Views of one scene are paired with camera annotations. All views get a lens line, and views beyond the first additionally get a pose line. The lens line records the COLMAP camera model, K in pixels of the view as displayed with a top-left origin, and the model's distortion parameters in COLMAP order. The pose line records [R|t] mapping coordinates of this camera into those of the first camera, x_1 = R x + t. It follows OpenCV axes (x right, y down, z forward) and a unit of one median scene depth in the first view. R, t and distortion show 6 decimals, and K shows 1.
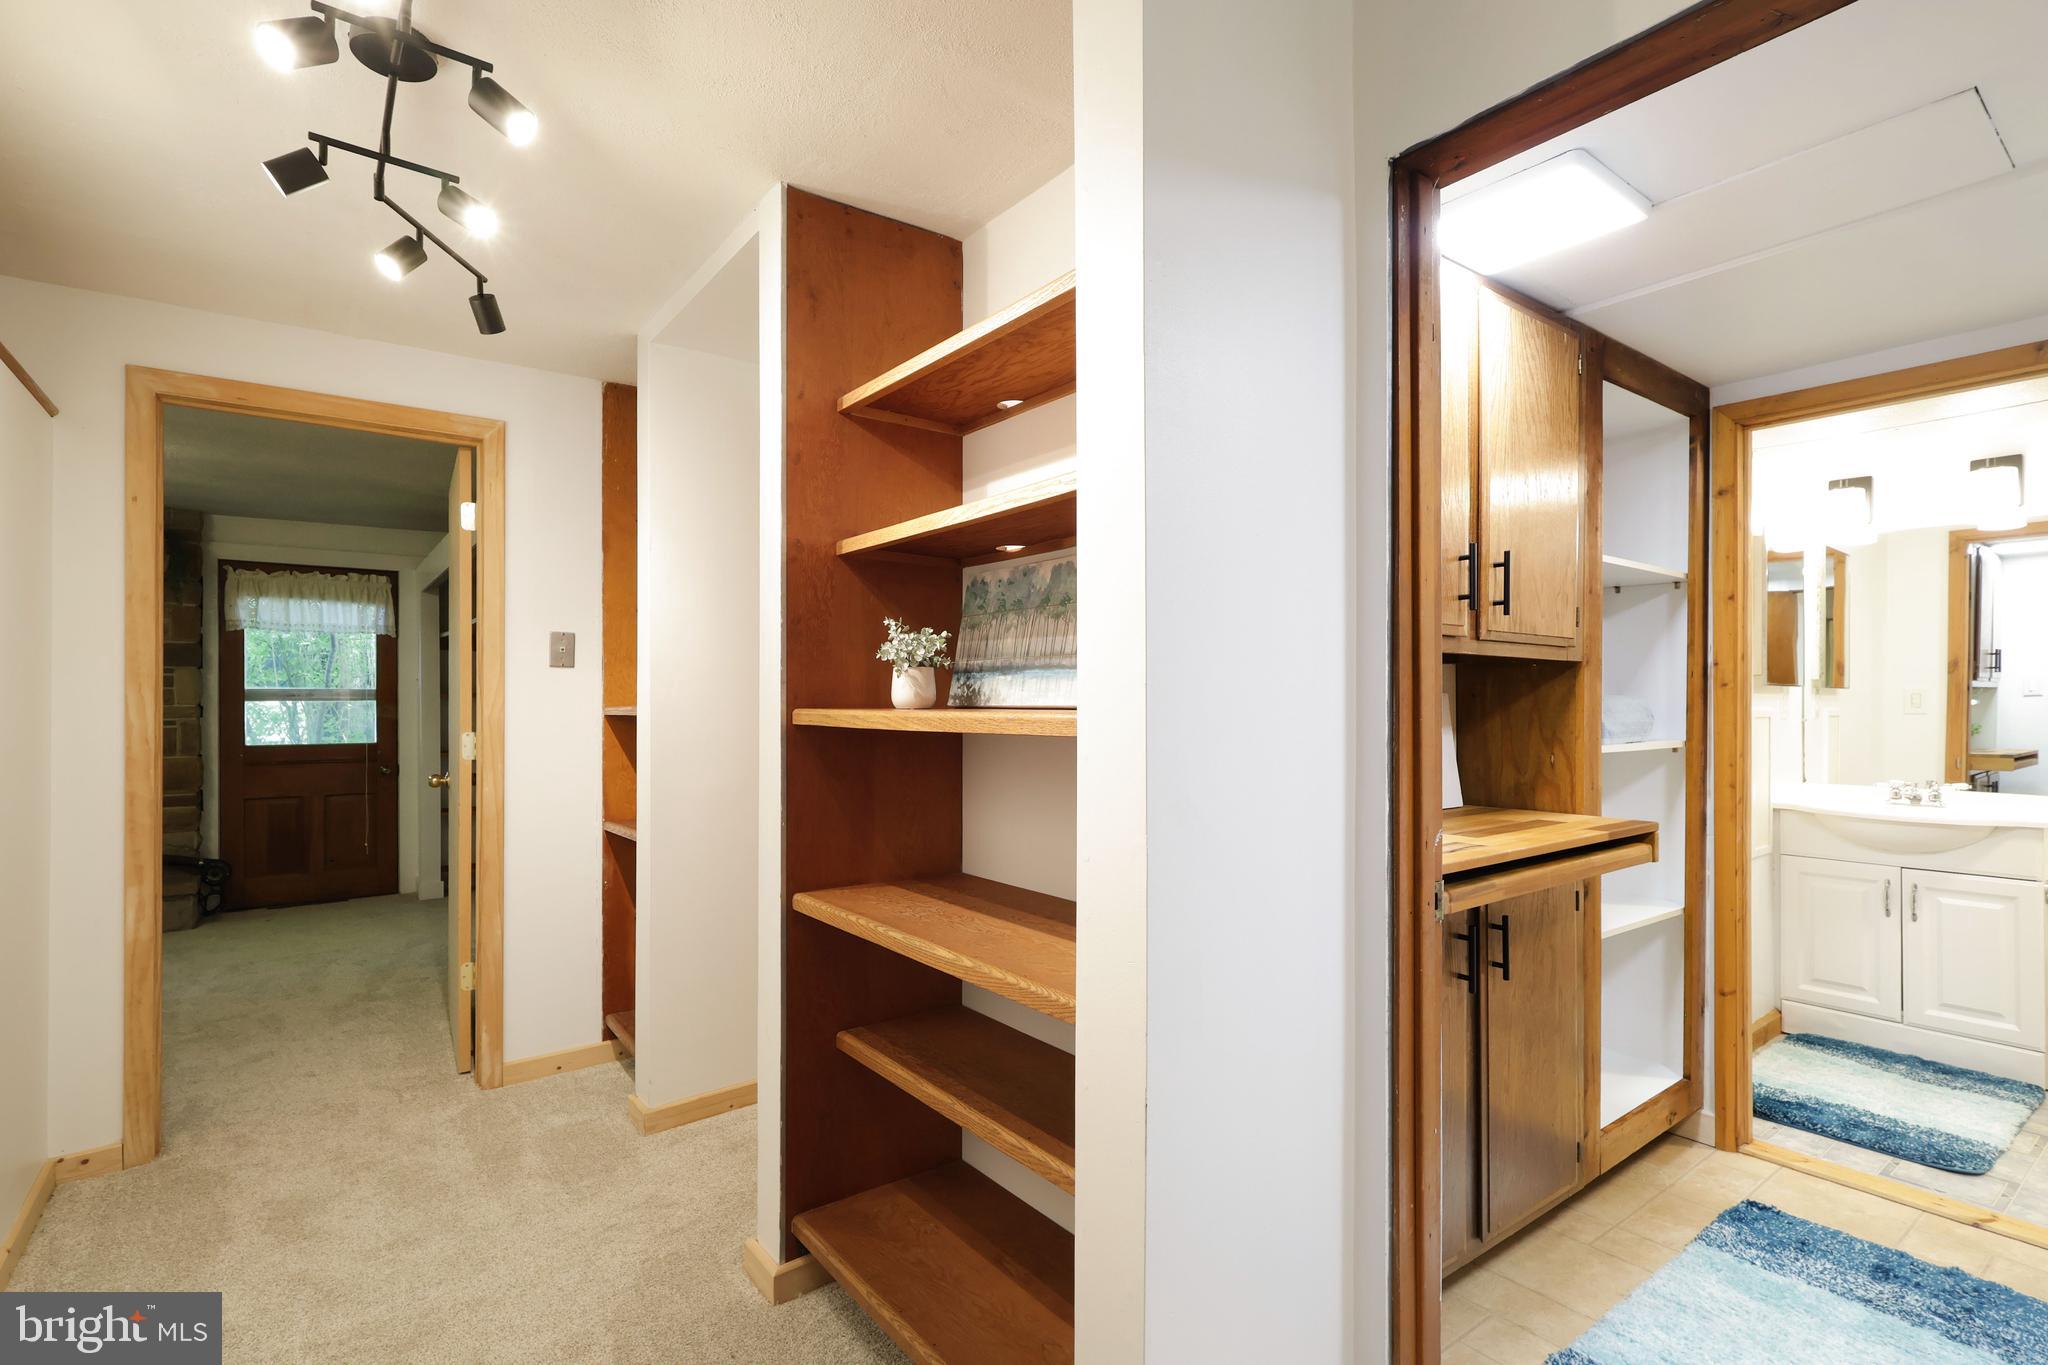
lens RADIAL K [[977.0, 0, 1014.1], [0, 977.0, 702.7], [0, 0, 1]] dist [-0.000414, 0.001792]
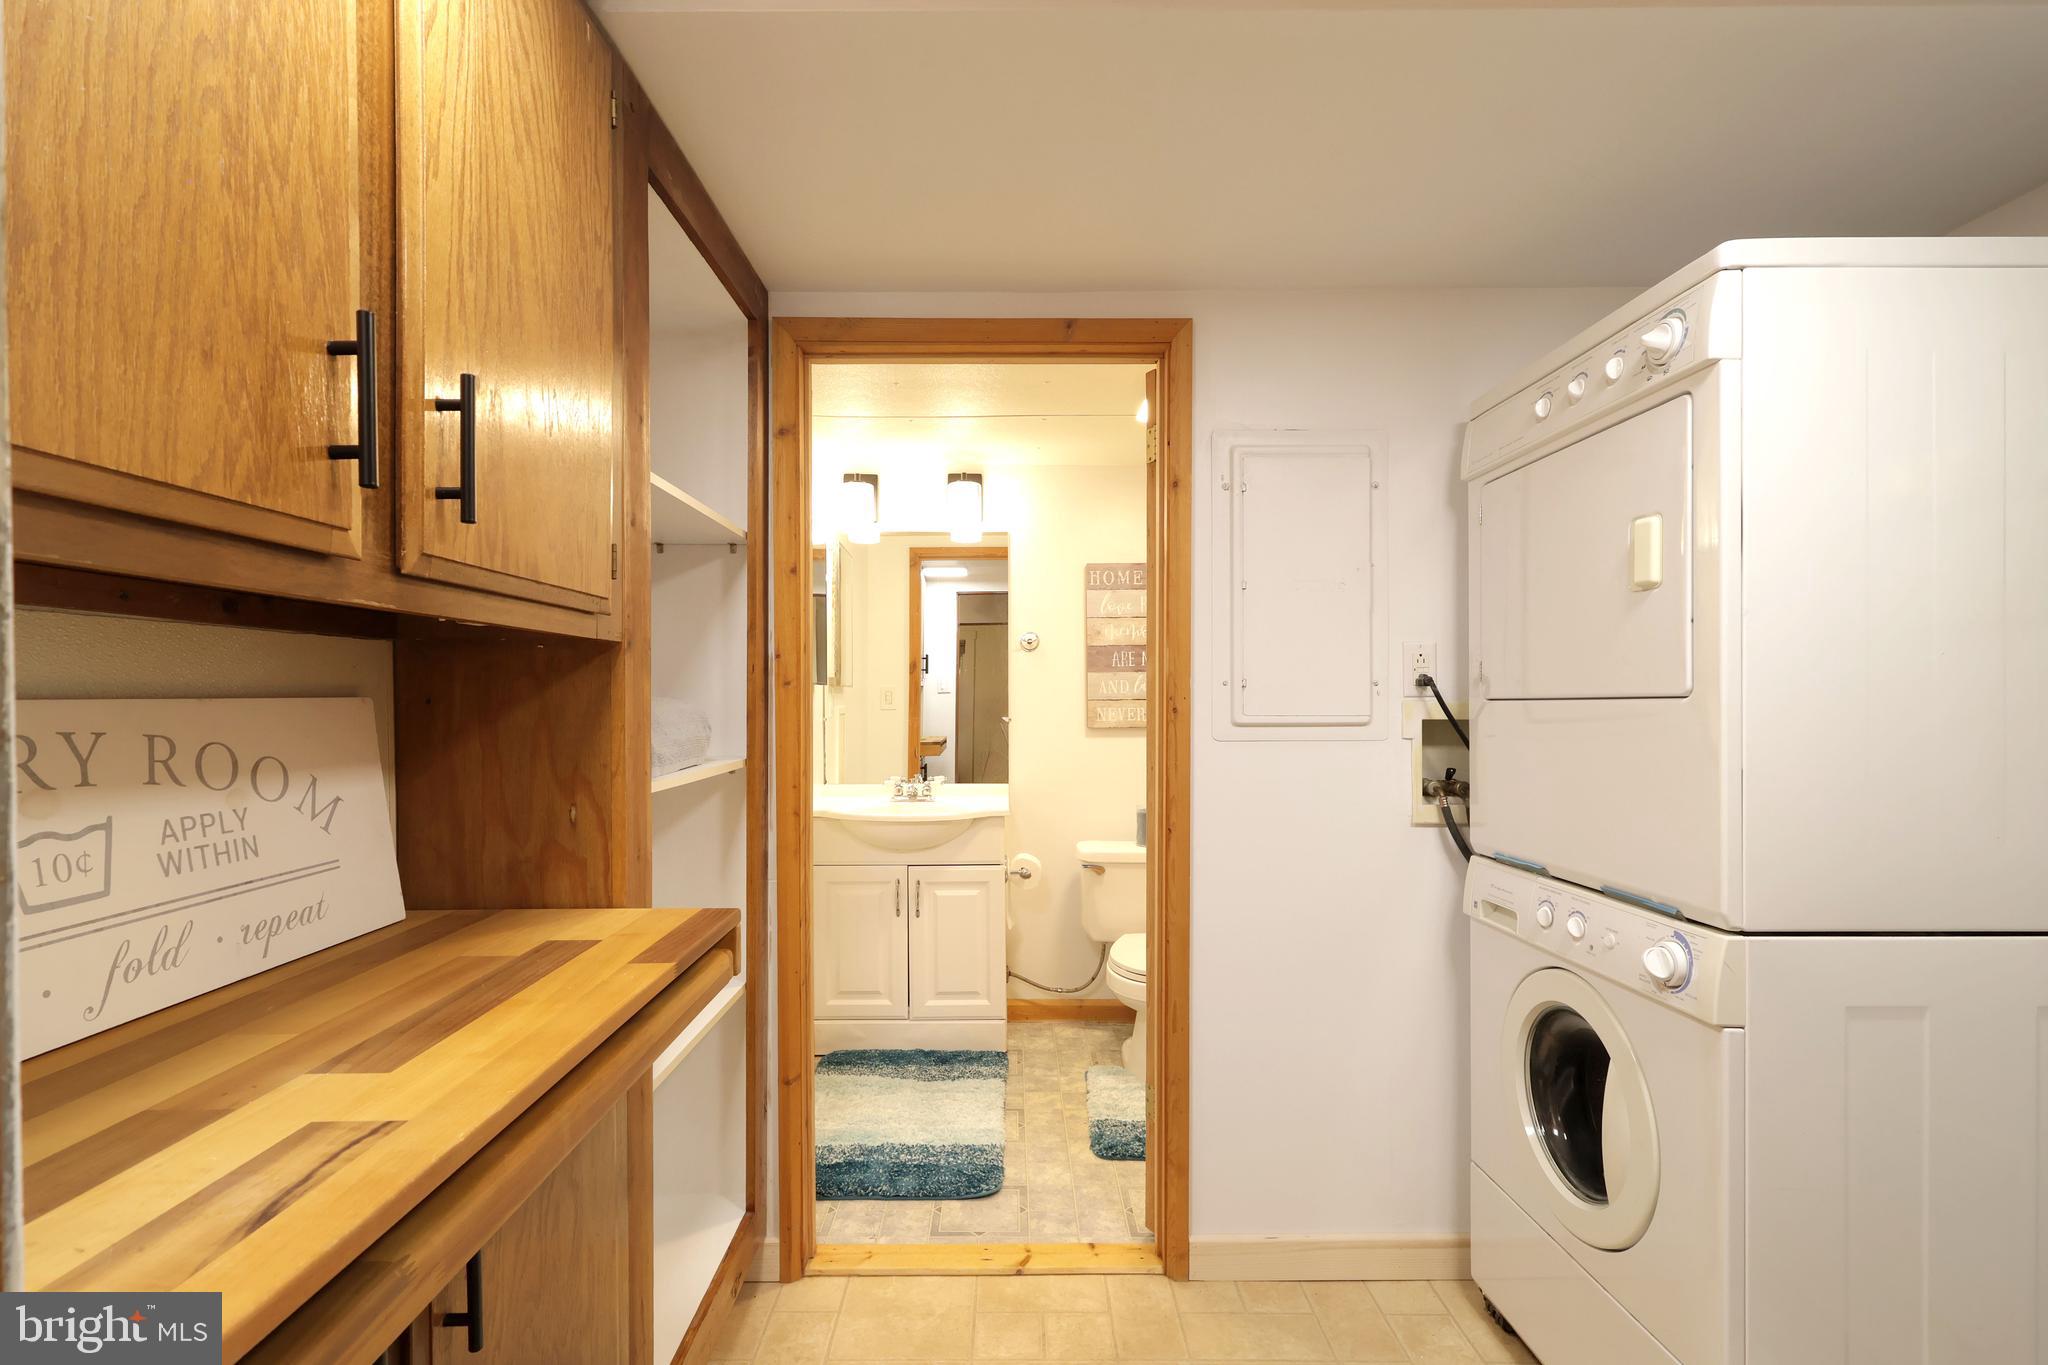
lens RADIAL K [[977.0, 0, 1011.5], [0, 977.0, 702.4], [0, 0, 1]] dist [-0.000414, 0.001792]
pose [[0.603130, -0.009599, 0.797585, 0.217504], [0.005612, 0.999954, 0.007791, -0.008208], [-0.797623, -0.000223, 0.603156, 0.391546]]
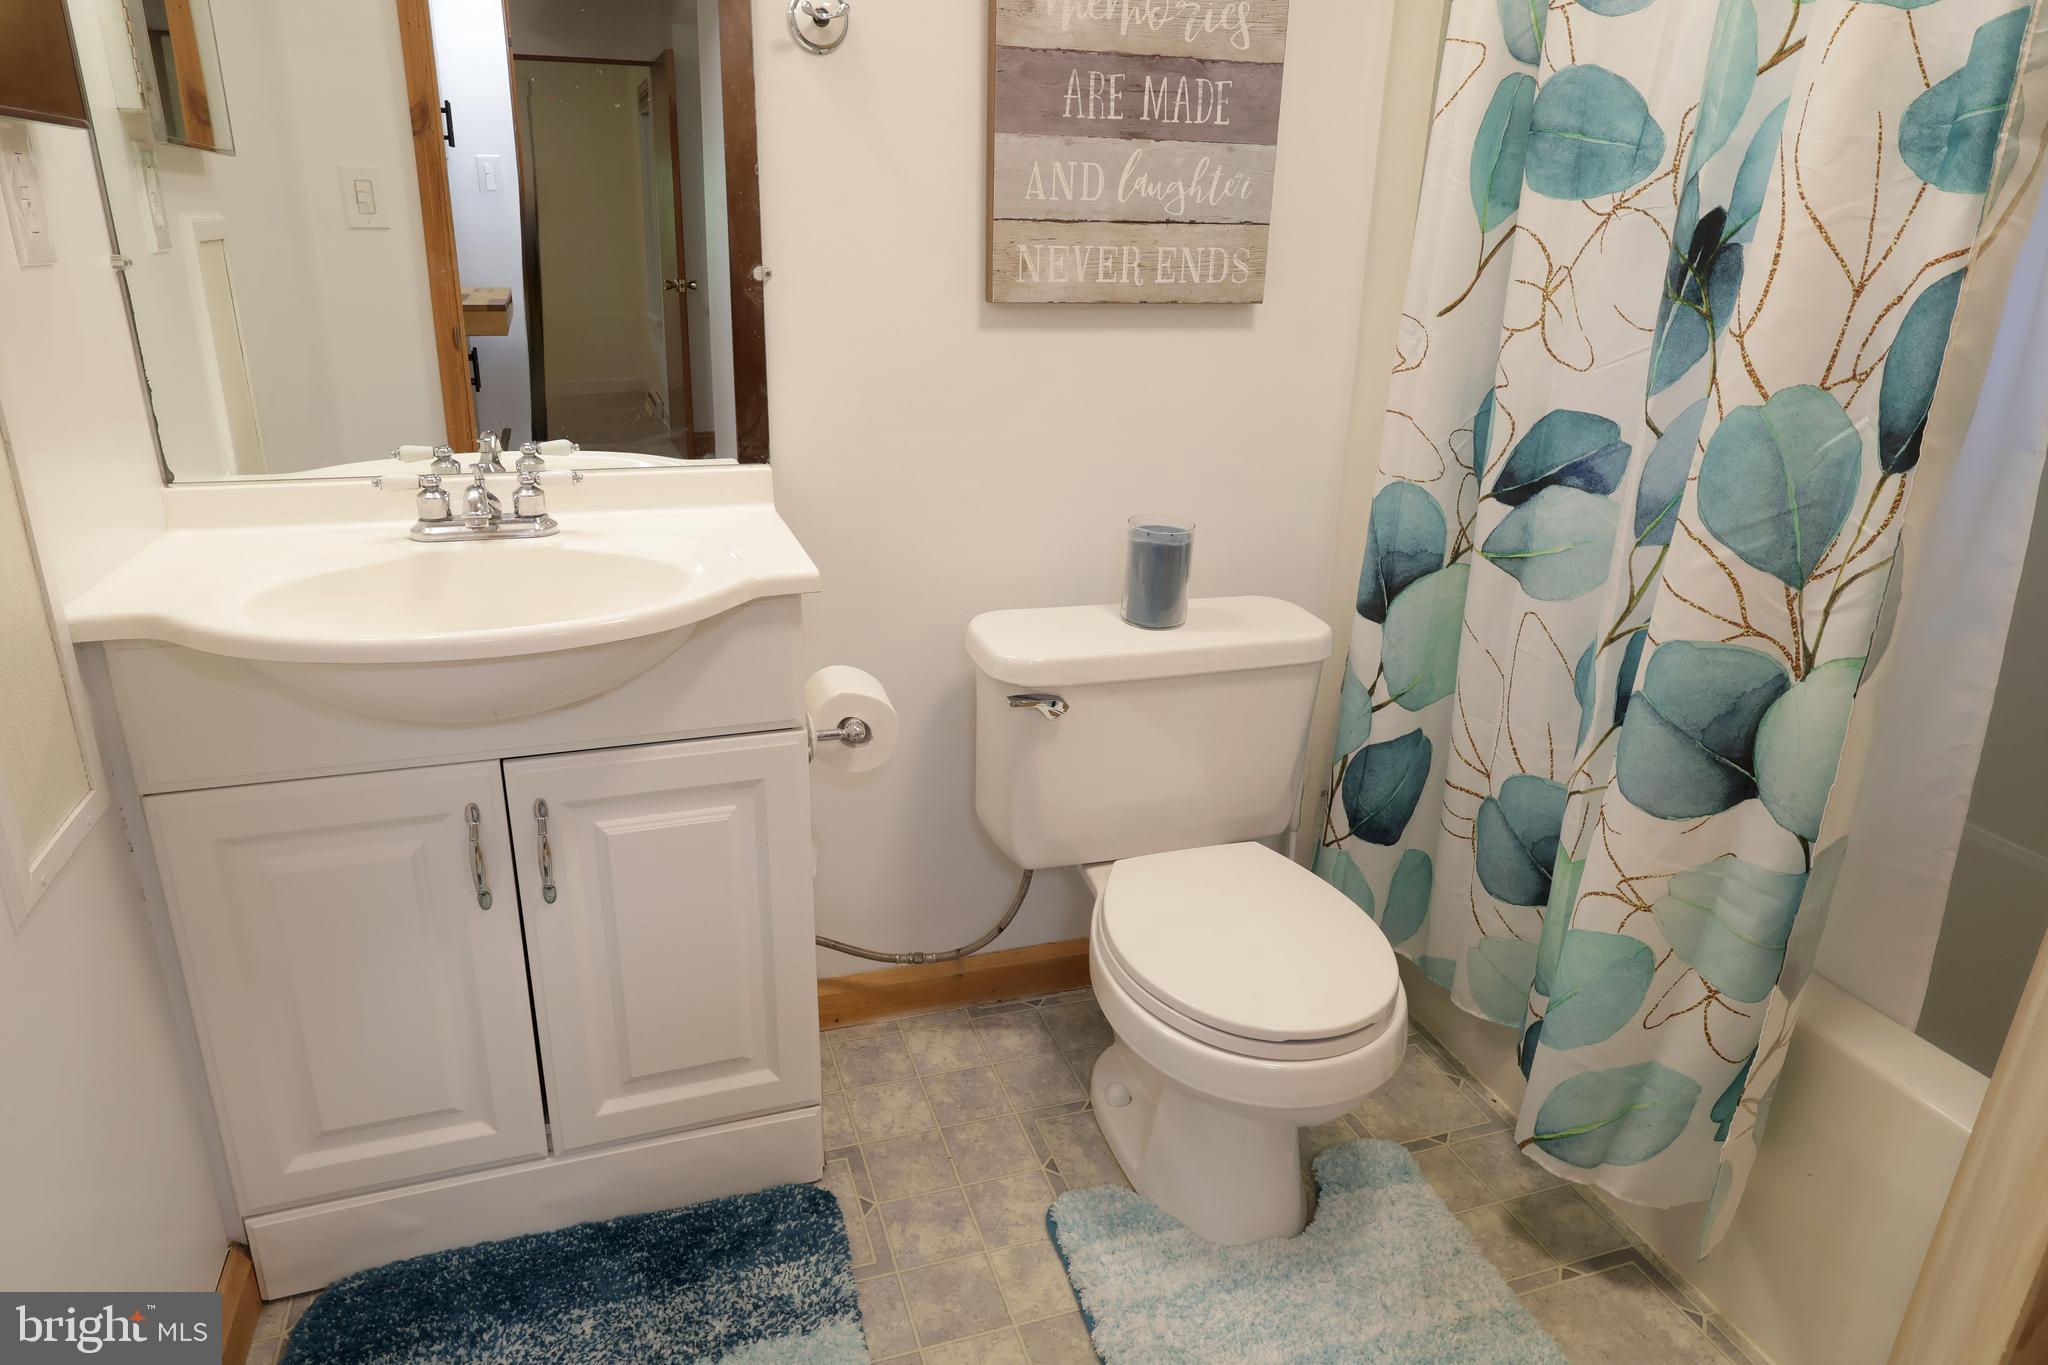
lens RADIAL K [[1270.2, 0, 1025.7], [0, 1270.2, 682.6], [0, 0, 1]] dist [0.002819, -0.001806]
pose [[0.318495, -0.316245, 0.893616, 0.764690], [-0.024365, 0.939666, 0.341225, 0.000694], [-0.947611, -0.130451, 0.291573, 0.917474]]
